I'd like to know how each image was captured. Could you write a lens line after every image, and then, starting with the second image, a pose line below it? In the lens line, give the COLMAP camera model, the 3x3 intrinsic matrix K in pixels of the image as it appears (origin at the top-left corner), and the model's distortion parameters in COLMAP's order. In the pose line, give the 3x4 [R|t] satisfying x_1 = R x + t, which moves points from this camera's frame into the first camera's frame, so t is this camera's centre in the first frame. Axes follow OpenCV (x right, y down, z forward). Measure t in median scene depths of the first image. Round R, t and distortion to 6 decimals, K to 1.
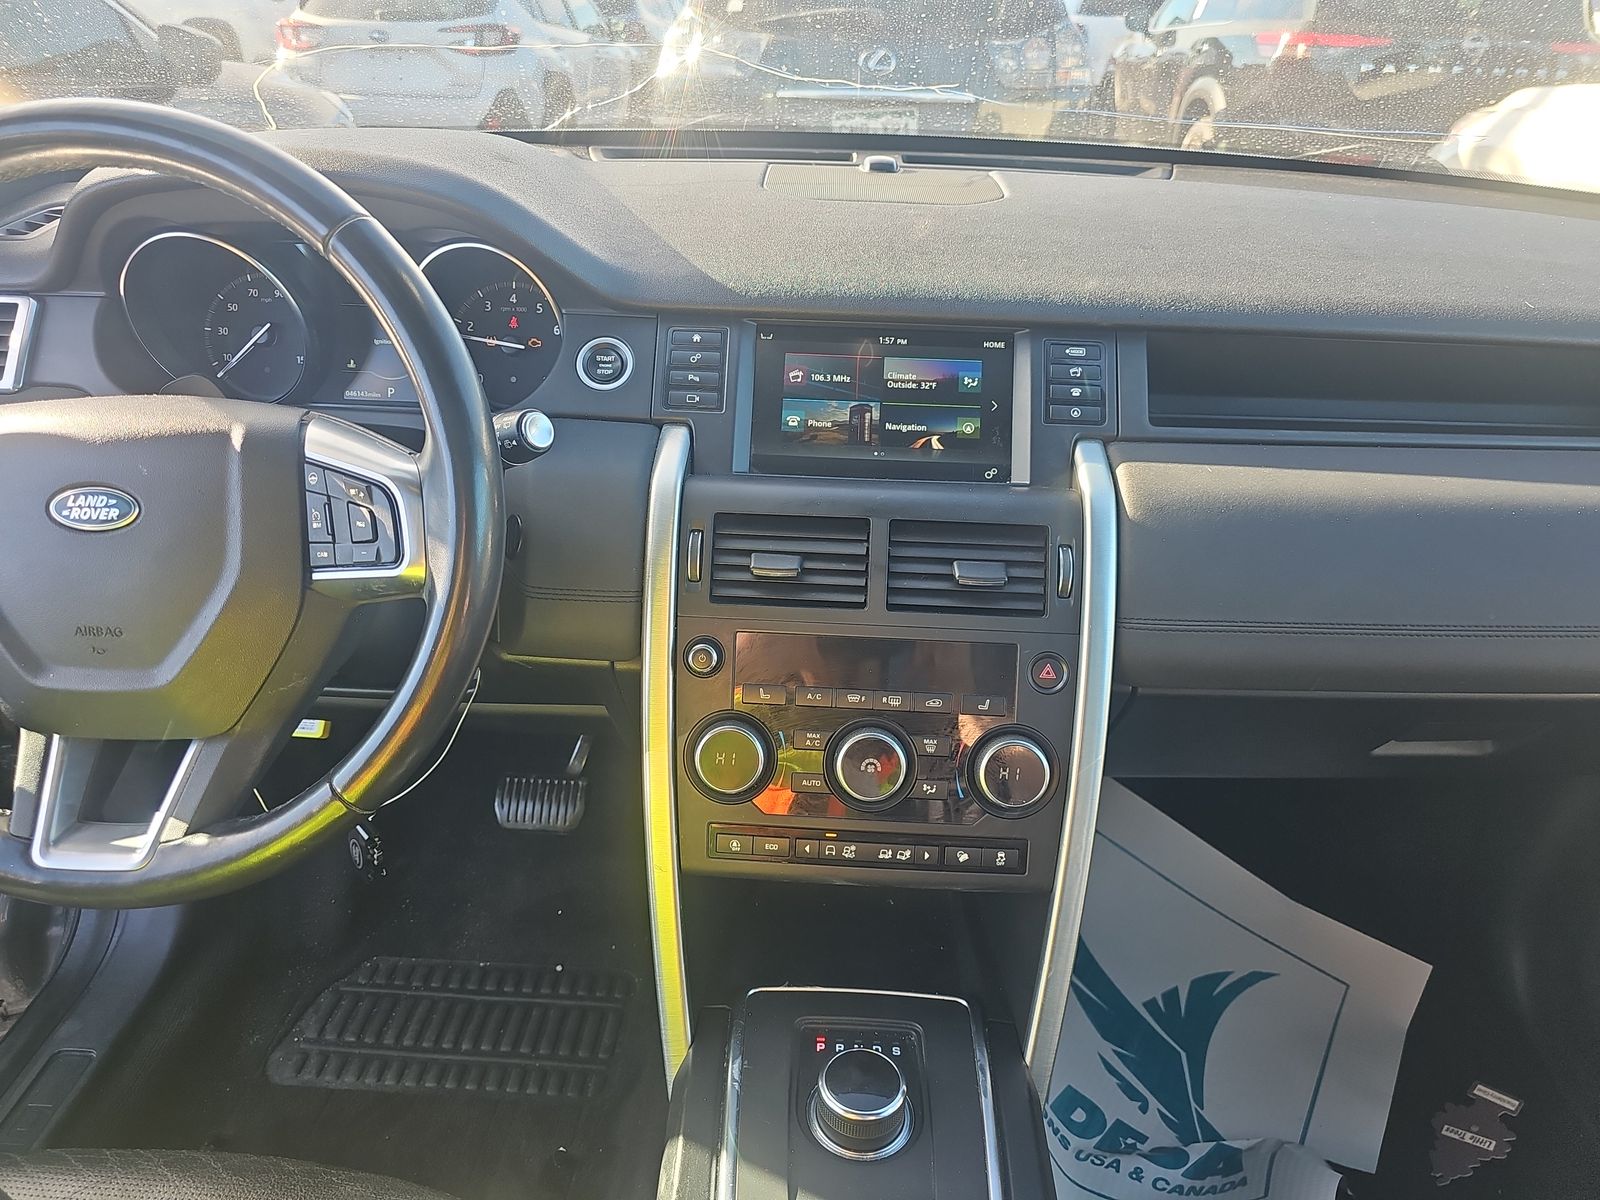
lens RADIAL K [[1069.5, 0, 805.5], [0, 1069.5, 601.5], [0, 0, 1]] dist [0.060466, -0.066901]
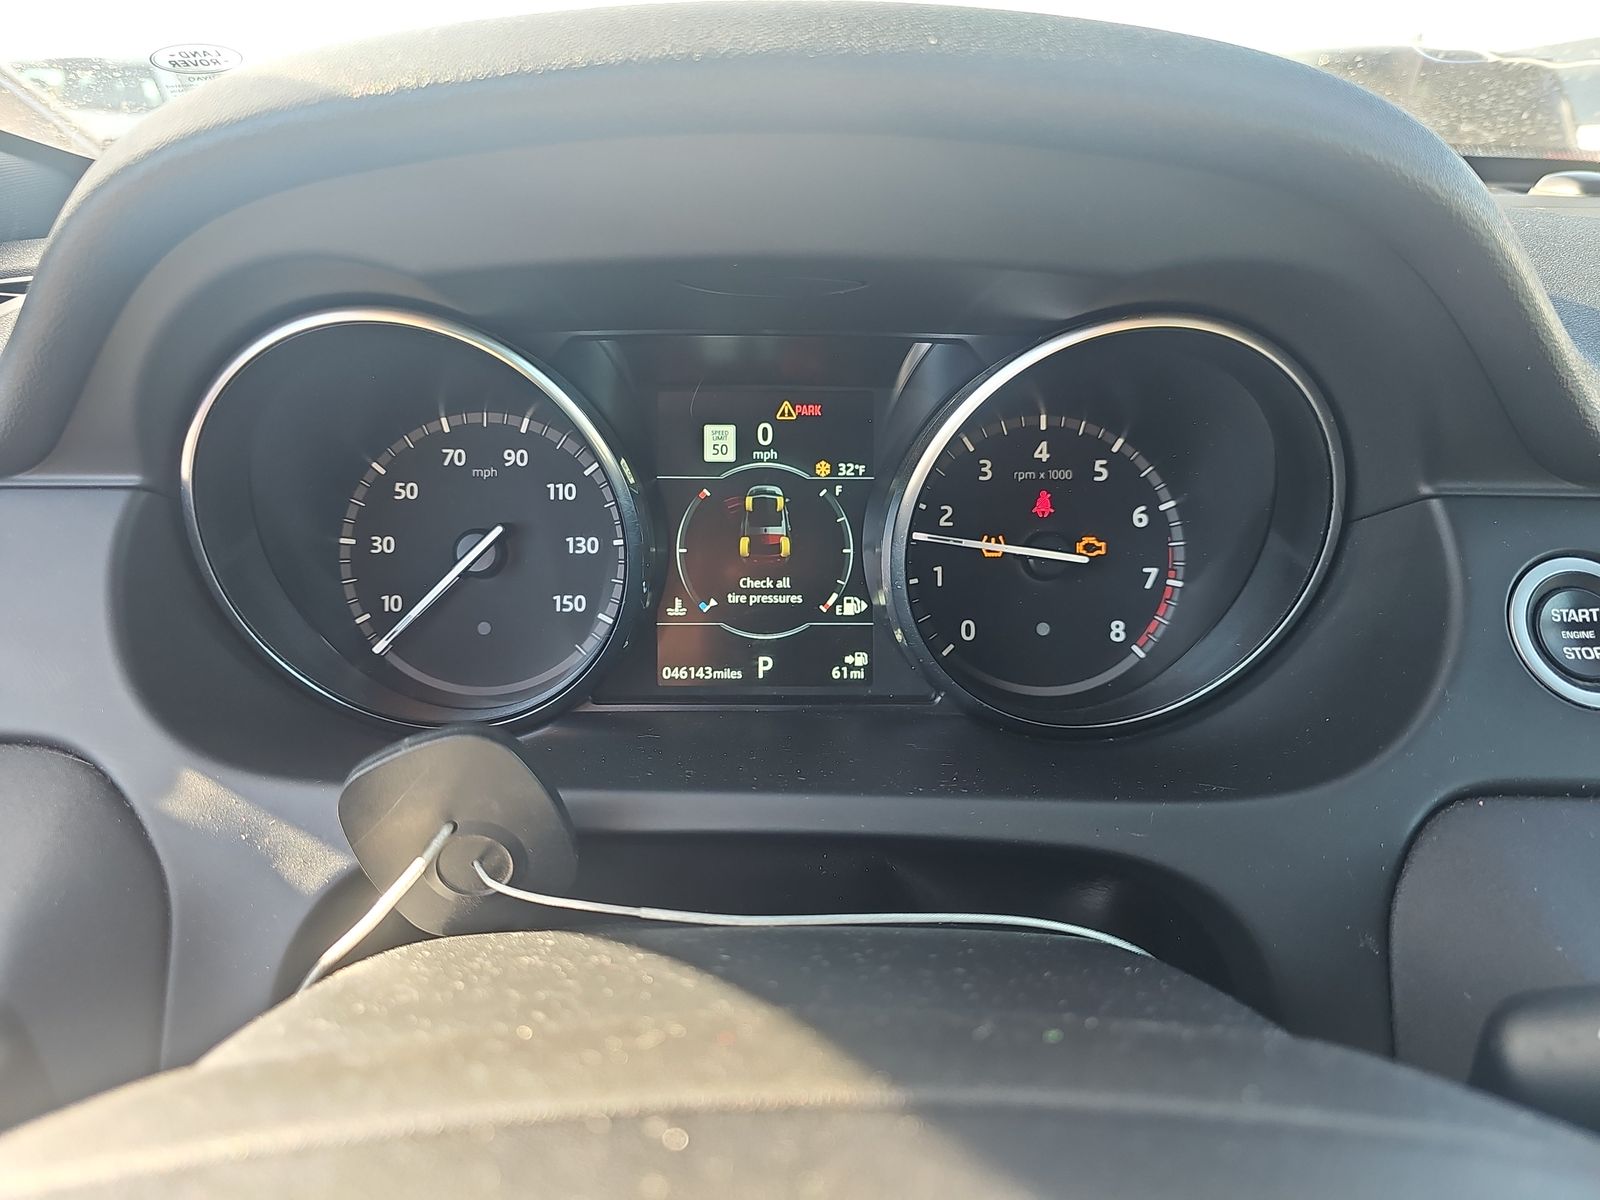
lens RADIAL K [[1064.5, 0, 768.2], [0, 1064.5, 597.7], [0, 0, 1]] dist [0.048203, -0.066232]
pose [[0.997877, -0.035482, 0.054604, -0.478739], [0.041259, 0.993230, -0.108587, -0.206013], [-0.050381, 0.110609, 0.992586, 0.663892]]
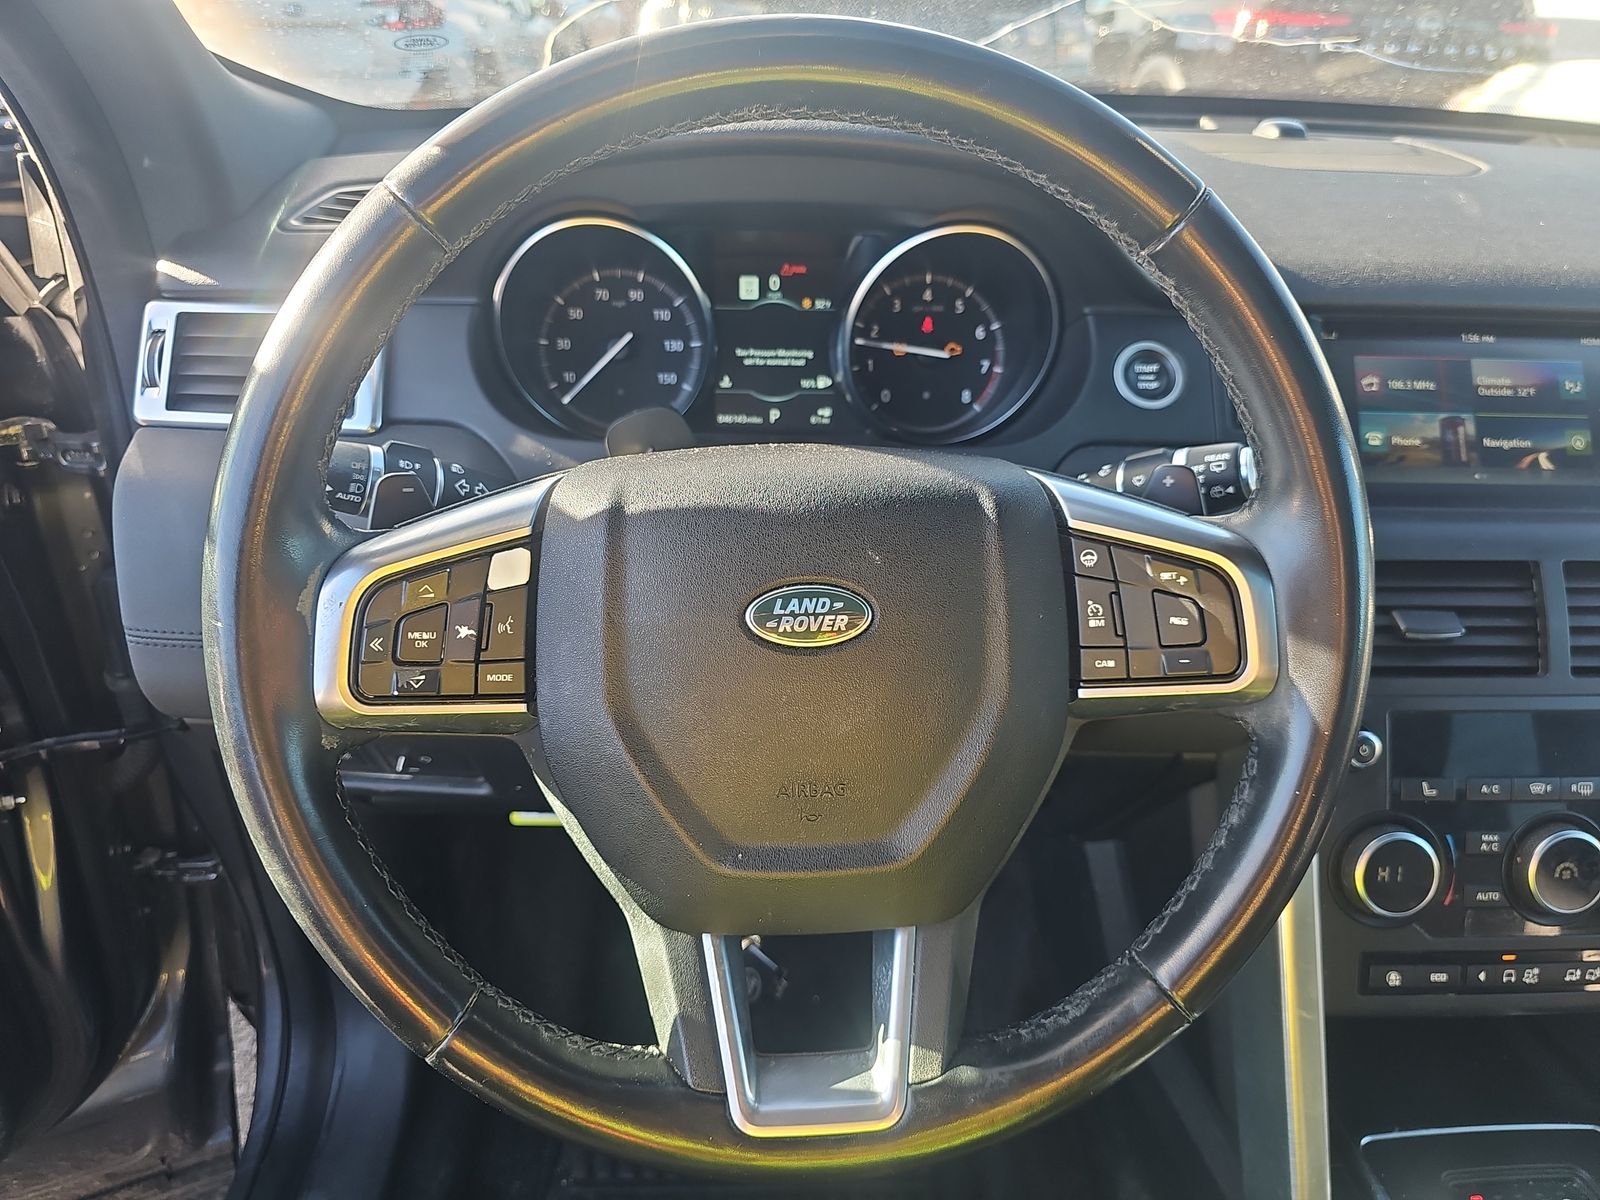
lens RADIAL K [[1079.0, 0, 800.0], [0, 1079.0, 600.0], [0, 0, 1]] dist [0.045075, -0.067988]
pose [[0.994969, -0.042421, 0.090756, -0.524670], [0.041480, 0.999065, 0.012229, -0.075737], [-0.091190, -0.008402, 0.995798, 0.223924]]
